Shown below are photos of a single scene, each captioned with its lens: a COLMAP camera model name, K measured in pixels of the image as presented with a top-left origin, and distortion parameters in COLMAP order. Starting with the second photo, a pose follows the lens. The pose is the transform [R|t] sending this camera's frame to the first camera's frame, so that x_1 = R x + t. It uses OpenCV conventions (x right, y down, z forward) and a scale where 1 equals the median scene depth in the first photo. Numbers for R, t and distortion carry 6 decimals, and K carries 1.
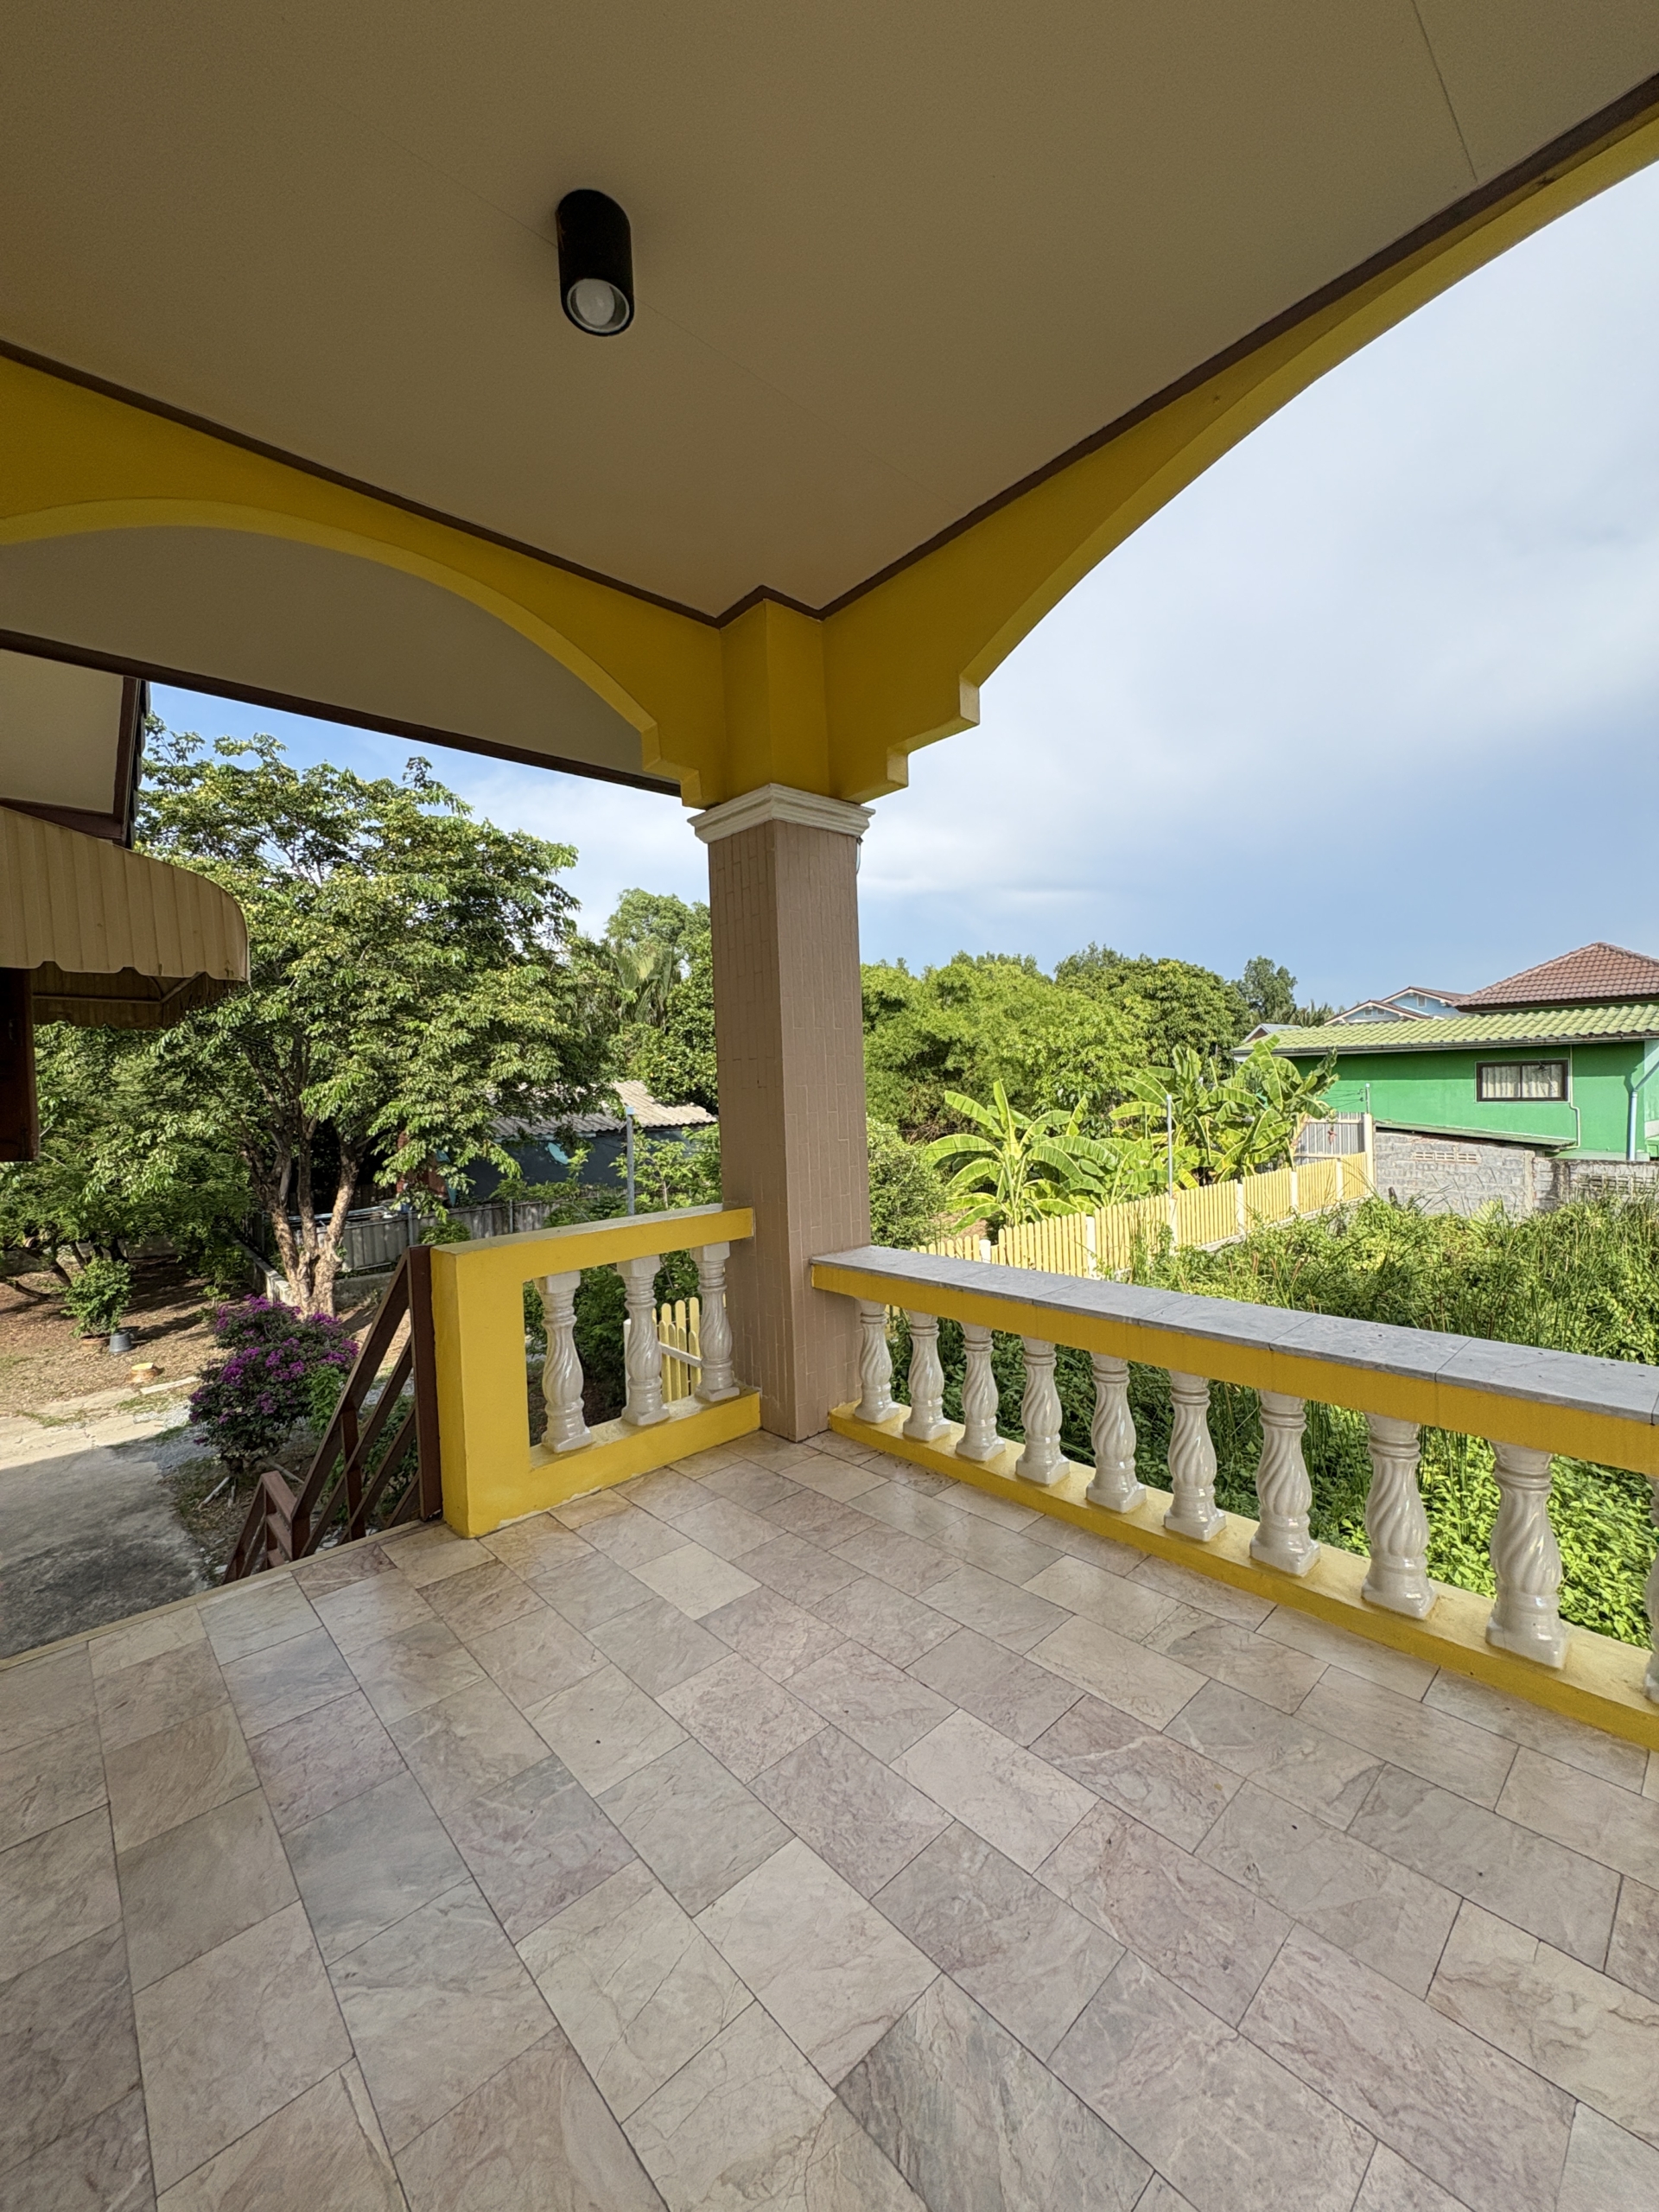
lens RADIAL K [[881.0, 0, 829.5], [0, 881.0, 1106.0], [0, 0, 1]] dist [0.001101, -0.000138]
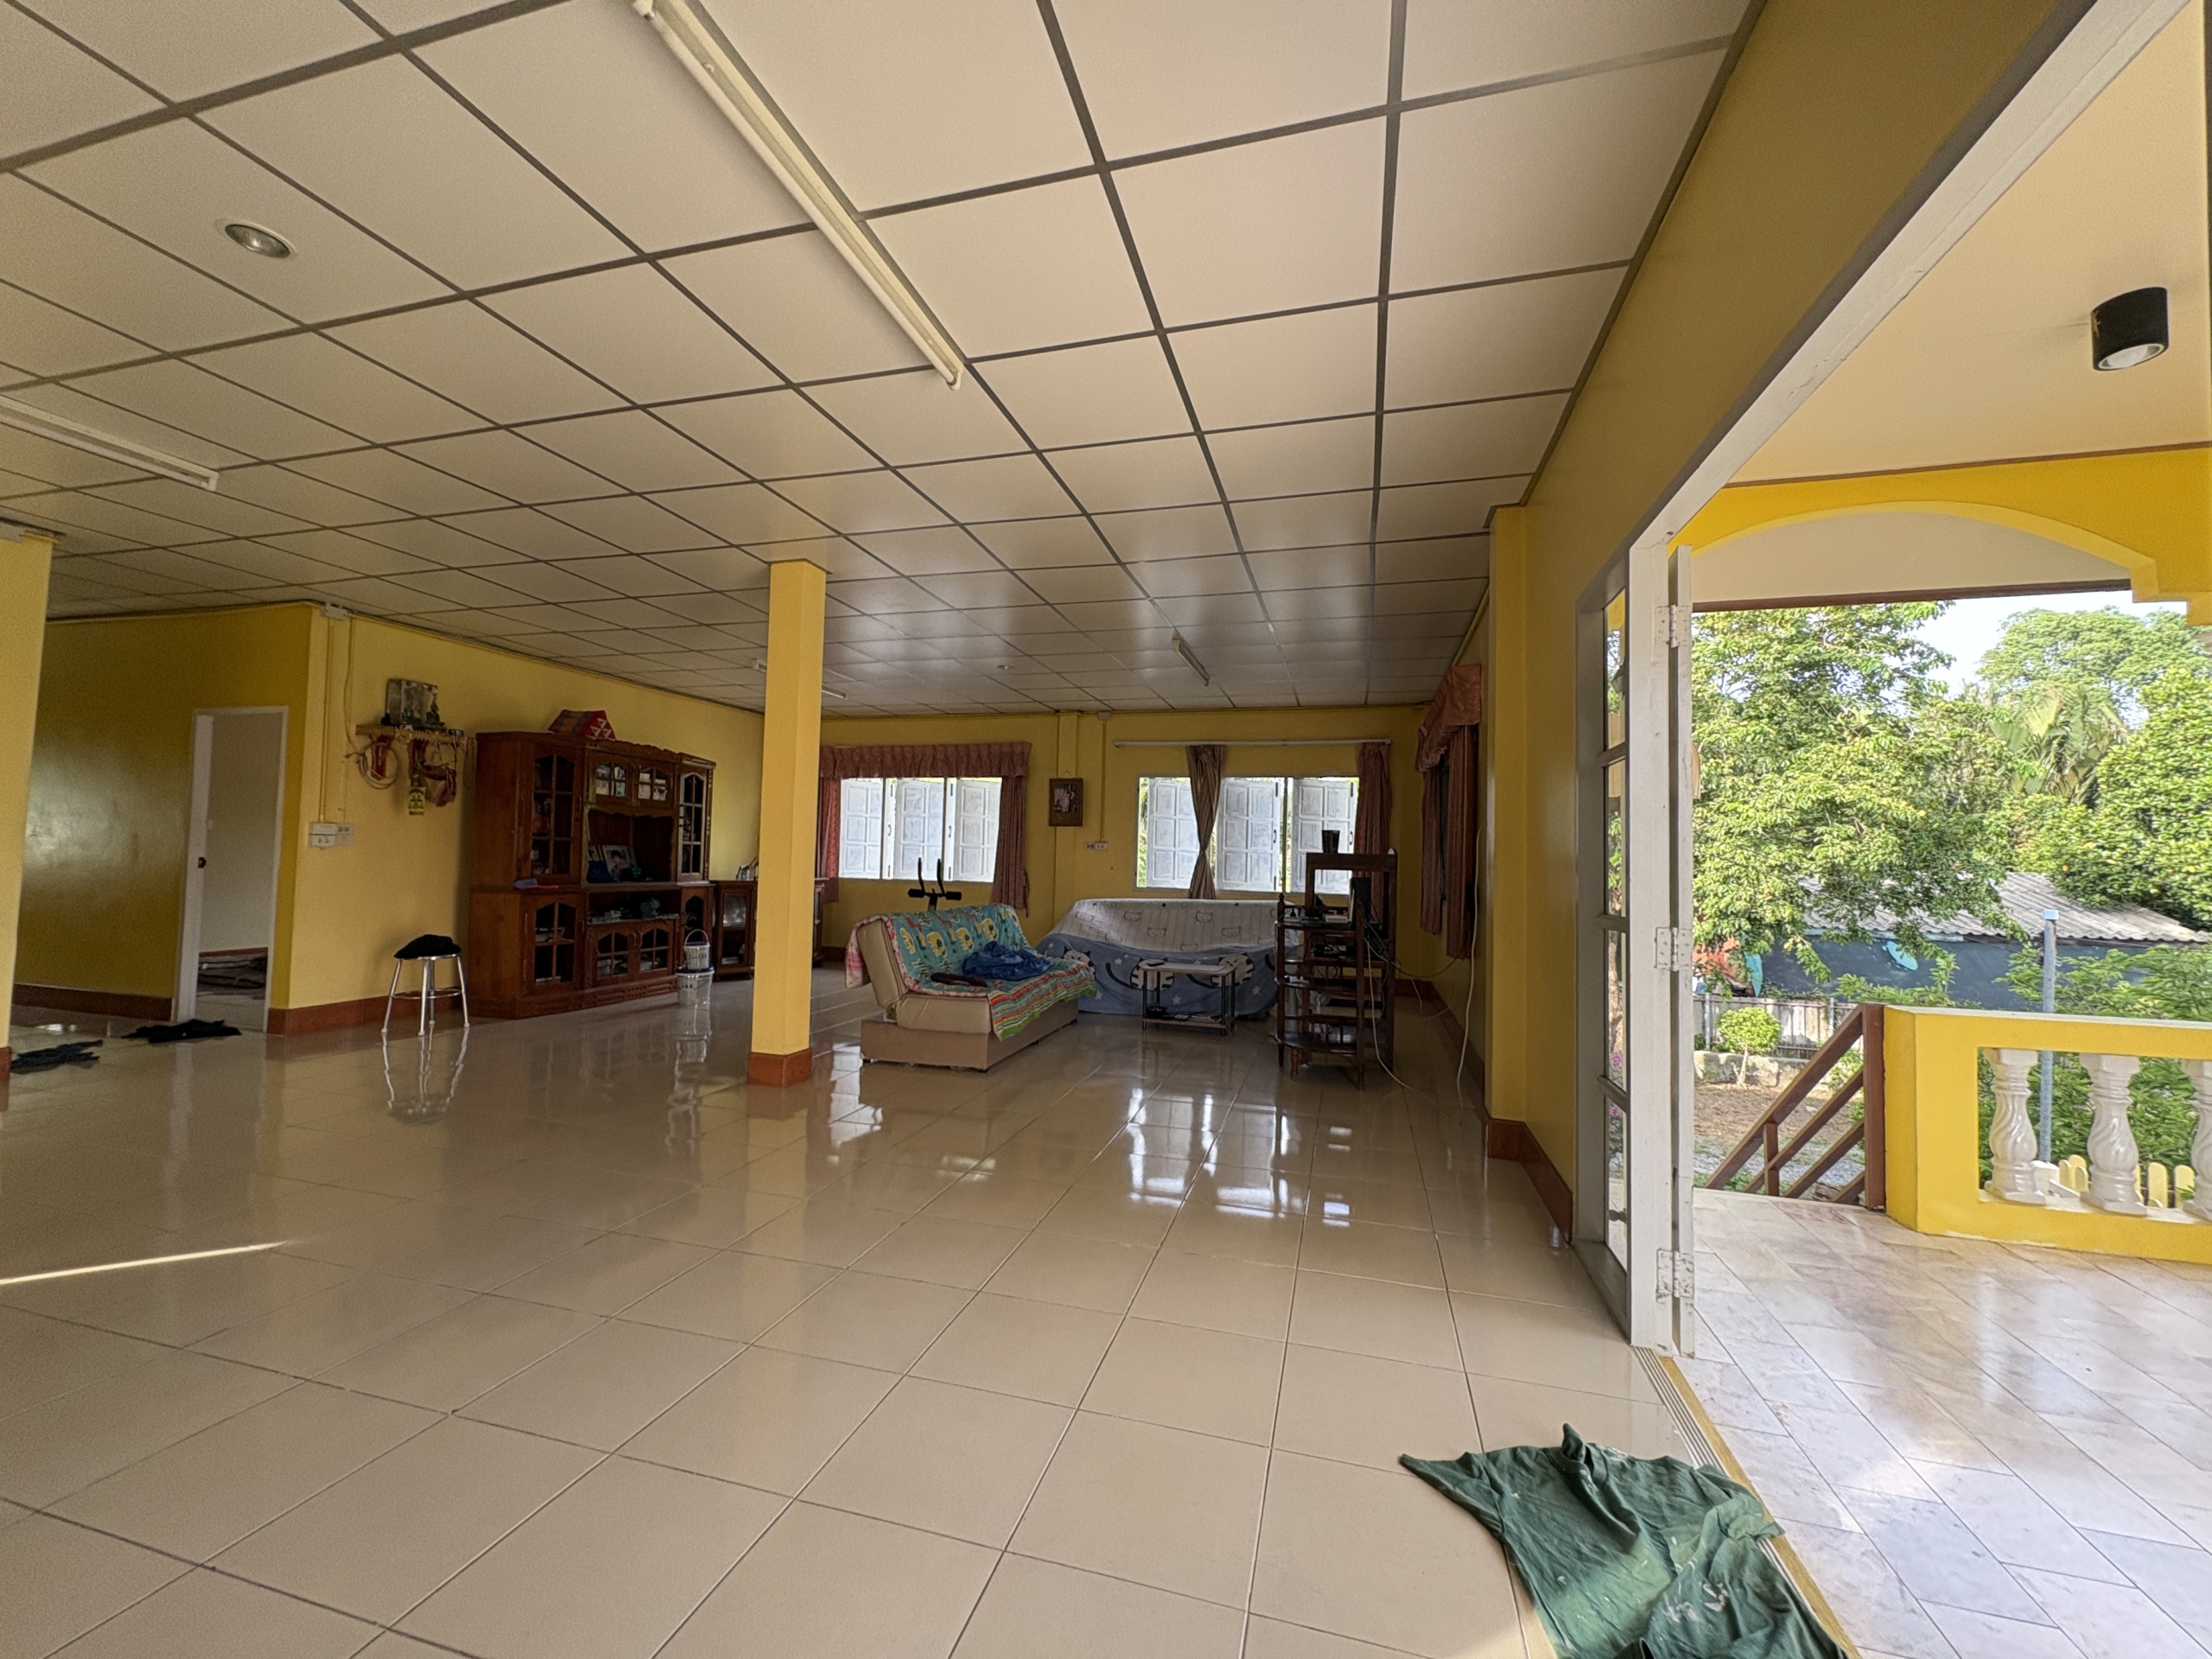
lens RADIAL K [[881.0, 0, 1106.0], [0, 881.0, 829.5], [0, 0, 1]] dist [0.001101, -0.000138]
pose [[0.524265, 0.015661, -0.851411, 0.008701], [-0.063871, 0.997738, -0.020977, -0.000358], [0.849156, 0.065378, 0.524079, -0.100752]]
